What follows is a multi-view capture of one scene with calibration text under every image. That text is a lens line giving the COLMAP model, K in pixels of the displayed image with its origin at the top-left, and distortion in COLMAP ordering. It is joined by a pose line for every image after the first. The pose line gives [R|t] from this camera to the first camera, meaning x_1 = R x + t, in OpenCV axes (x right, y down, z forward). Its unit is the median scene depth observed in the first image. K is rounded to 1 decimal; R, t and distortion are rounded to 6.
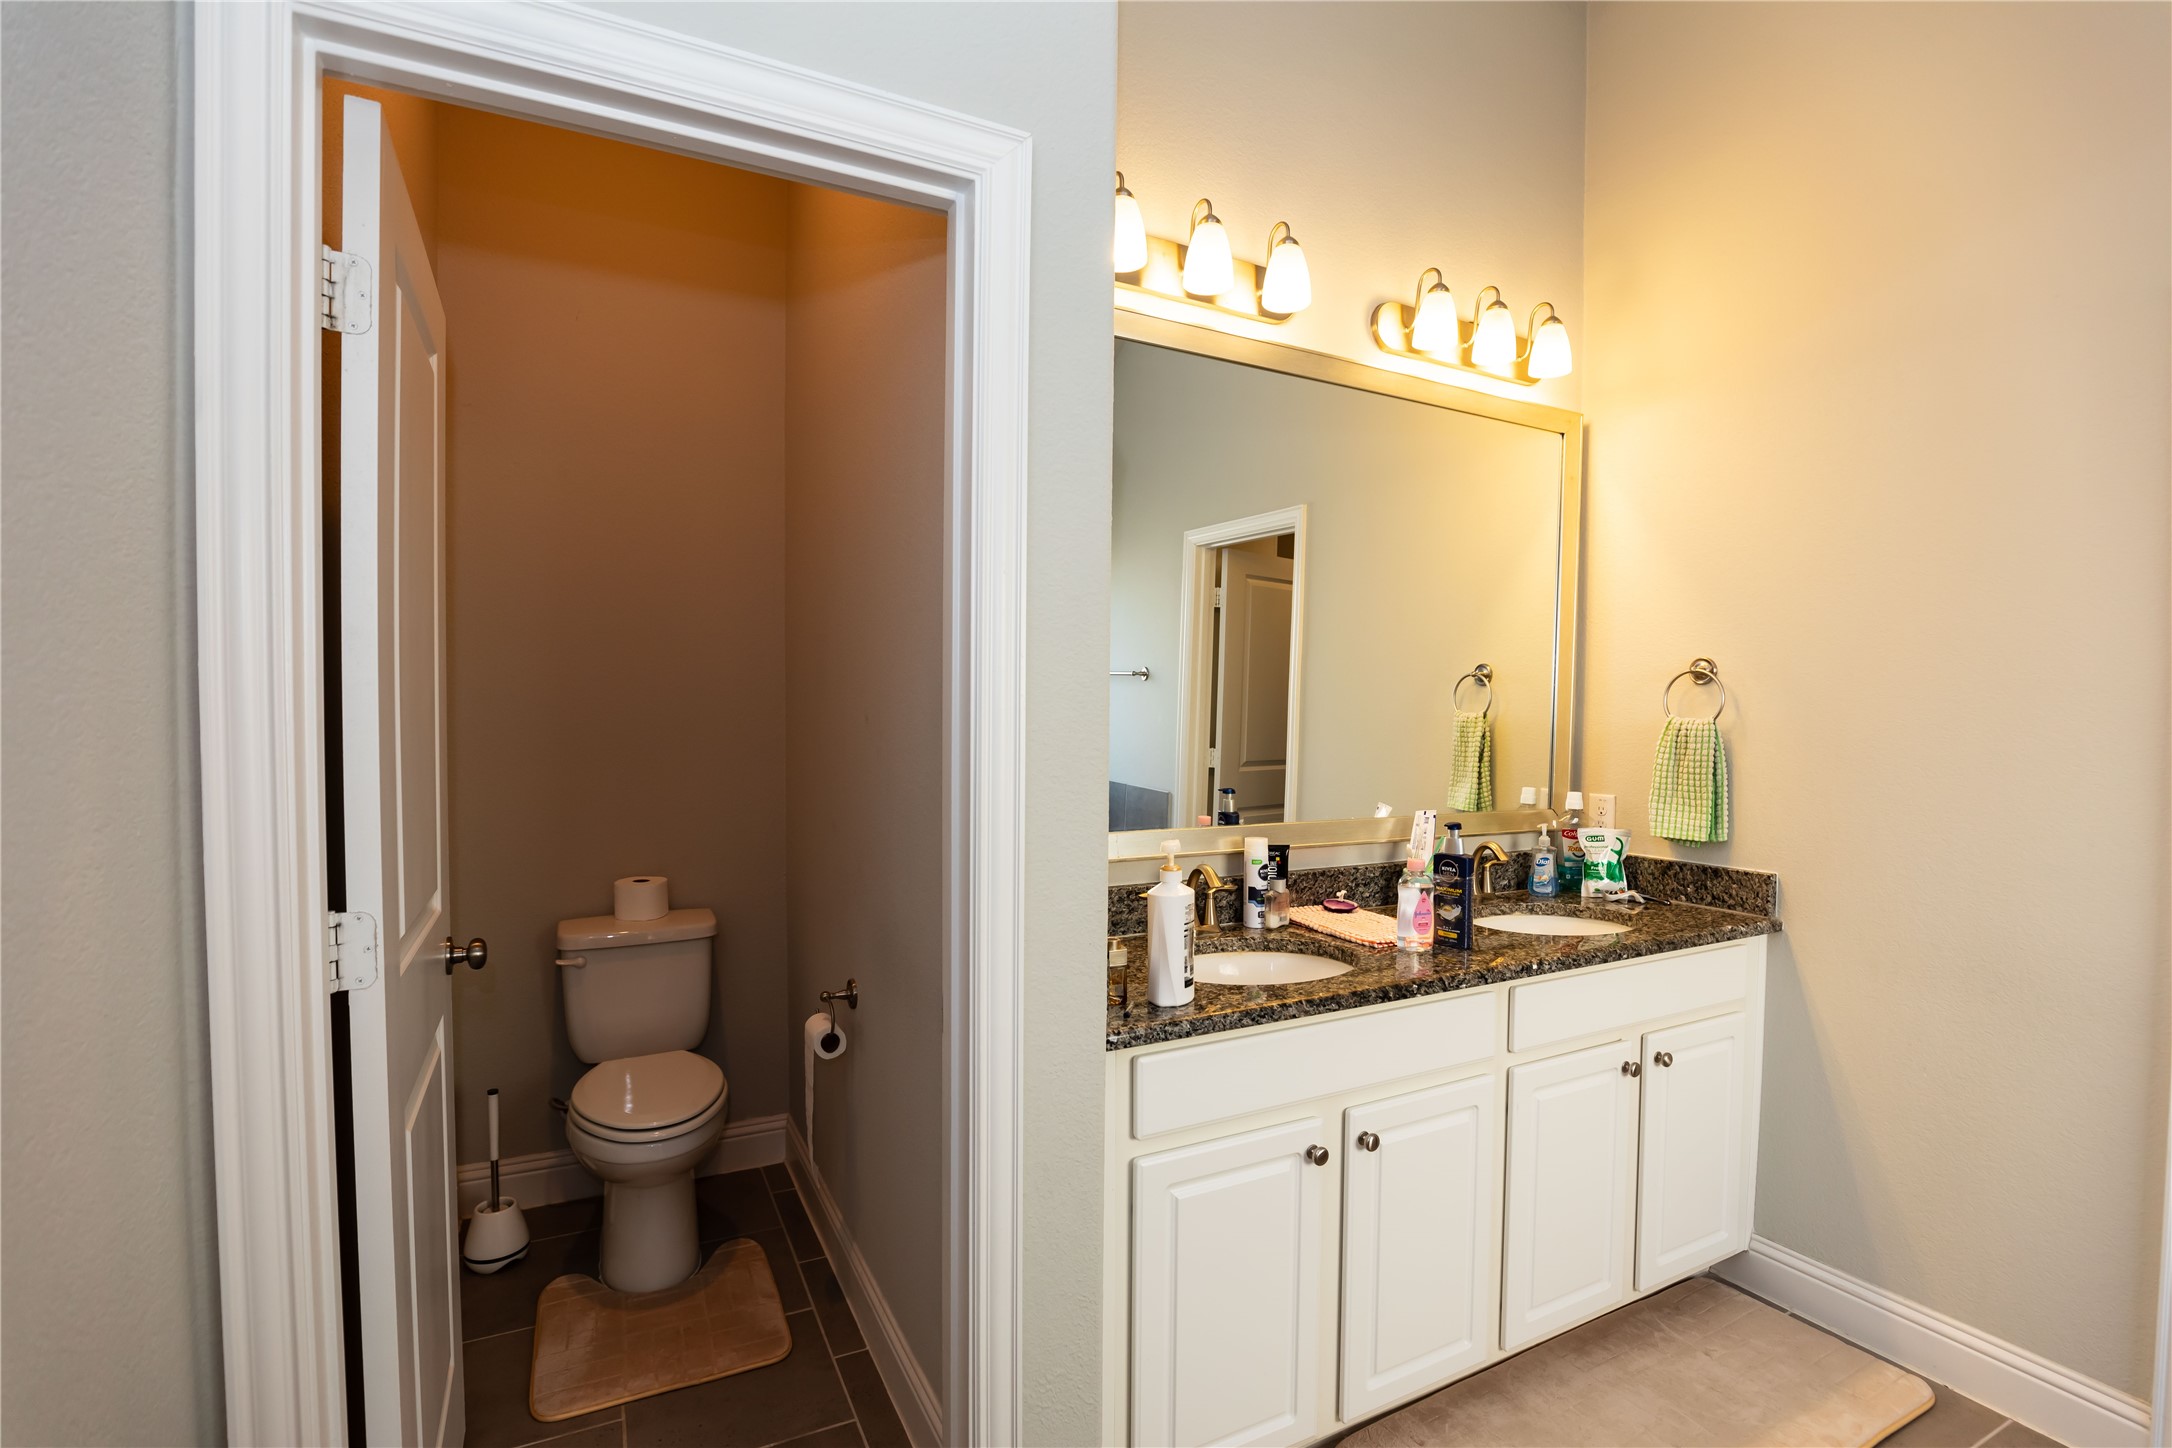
lens RADIAL K [[1004.3, 0, 1086.5], [0, 1004.3, 731.6], [0, 0, 1]] dist [-0.036930, 0.011088]
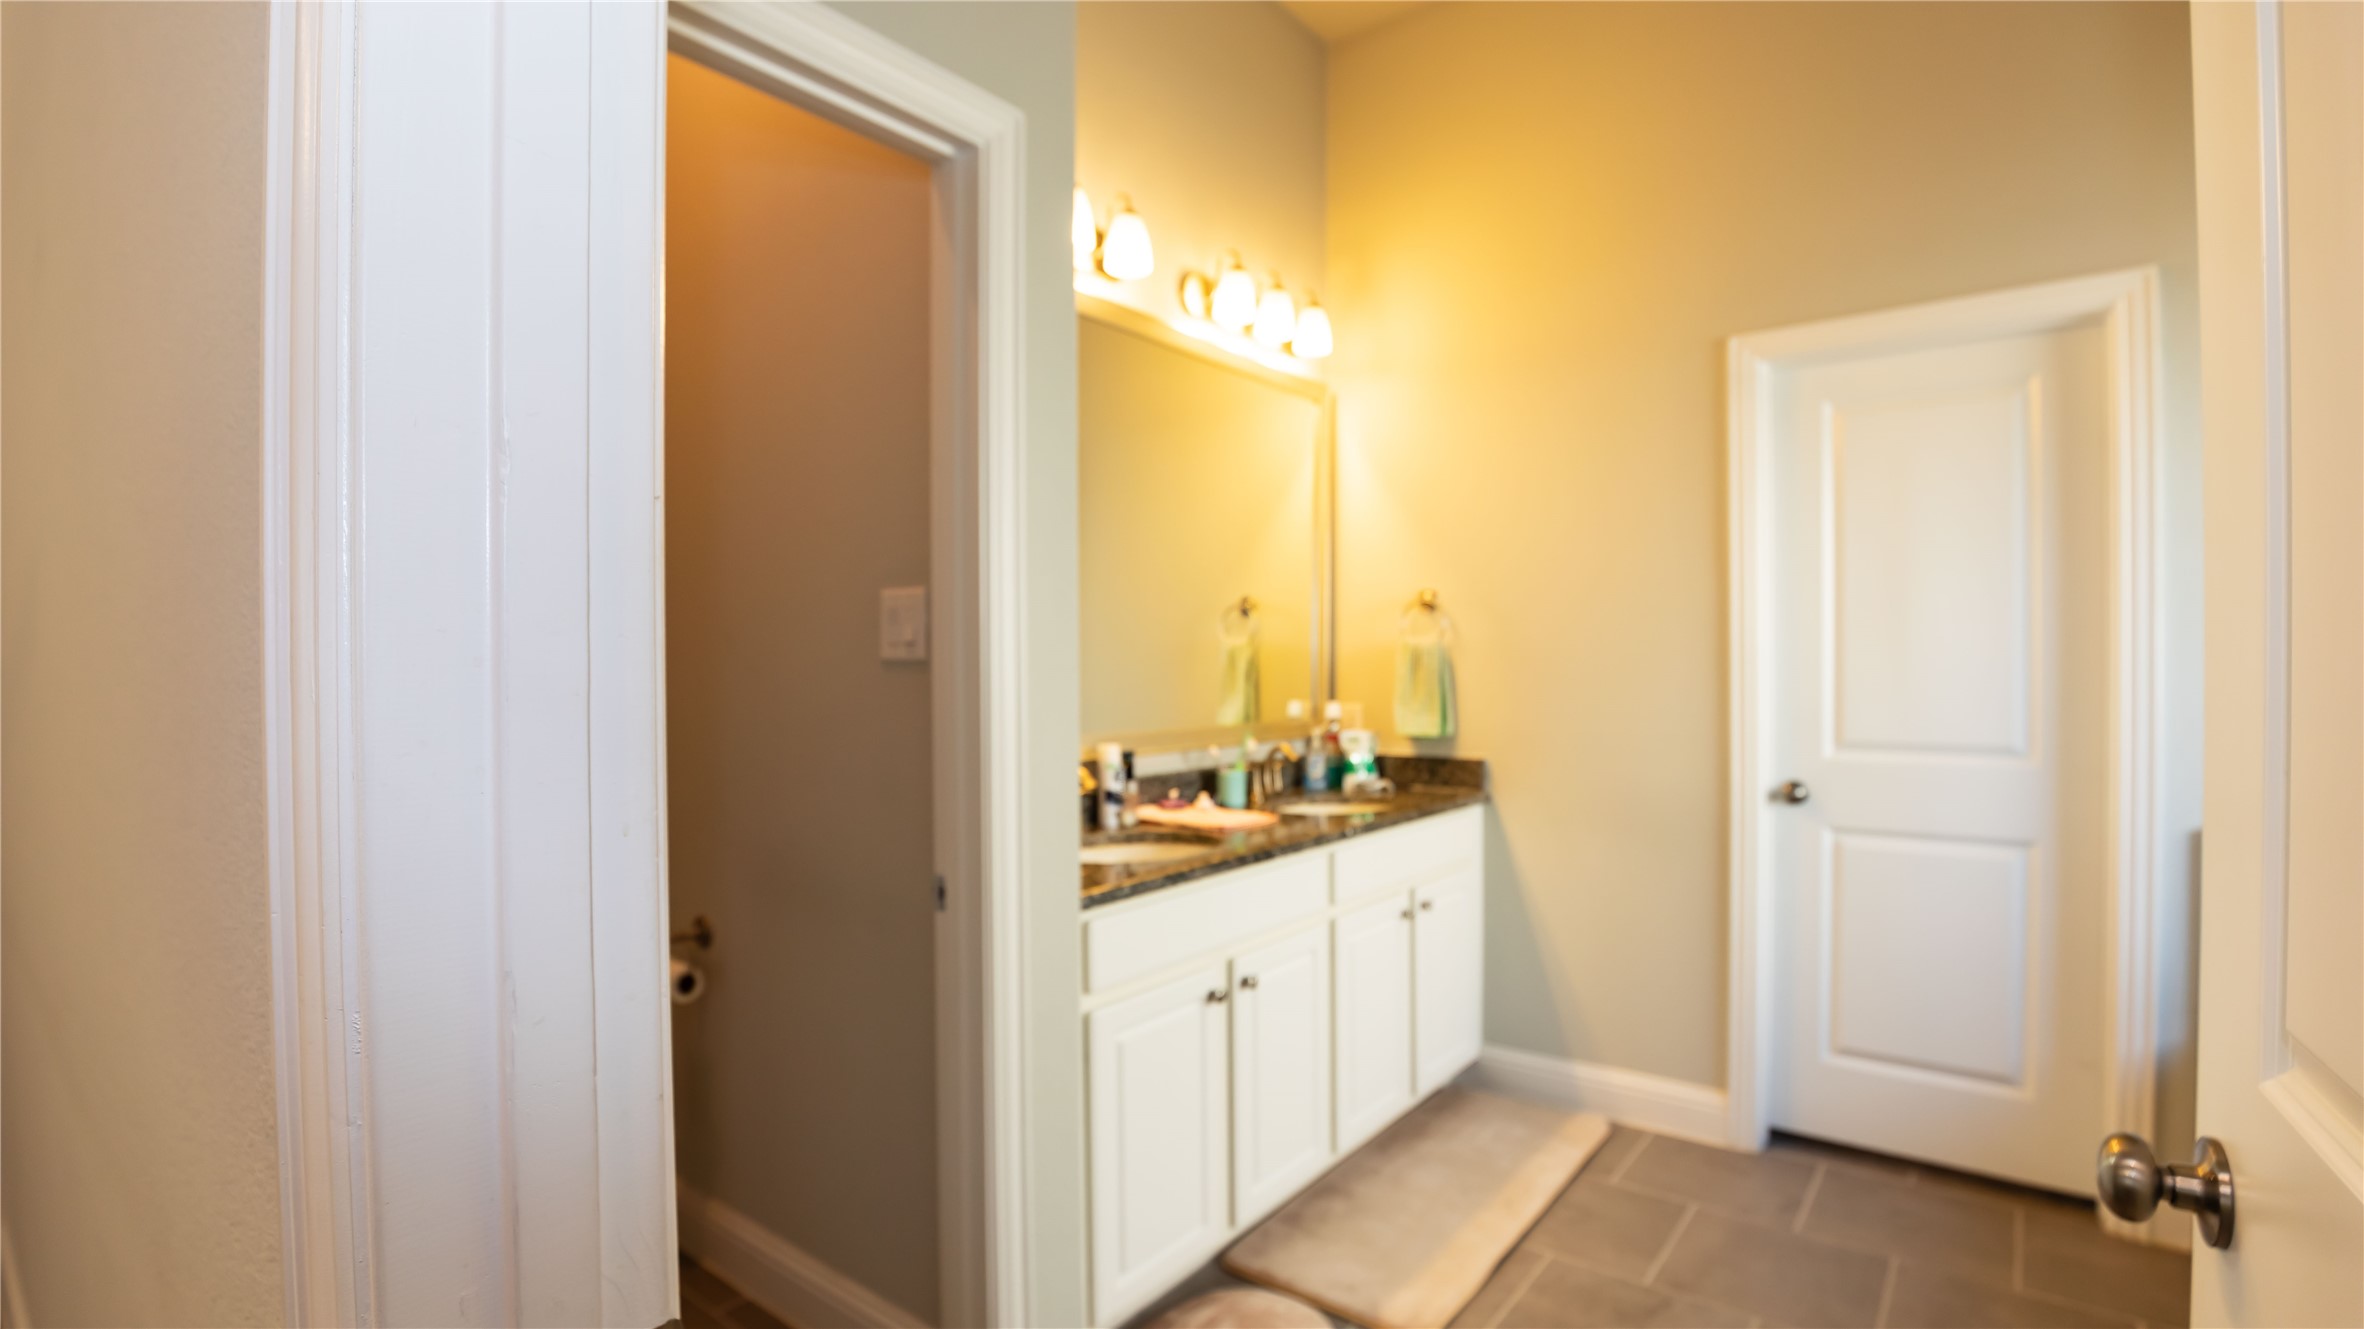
lens RADIAL K [[1087.3, 0, 1192.9], [0, 1087.3, 672.3], [0, 0, 1]] dist [-0.001991, -0.000604]
pose [[0.908429, -0.021122, 0.417504, -0.233413], [0.028405, 0.999533, -0.011237, 0.039193], [-0.417072, 0.022067, 0.908605, -0.123164]]
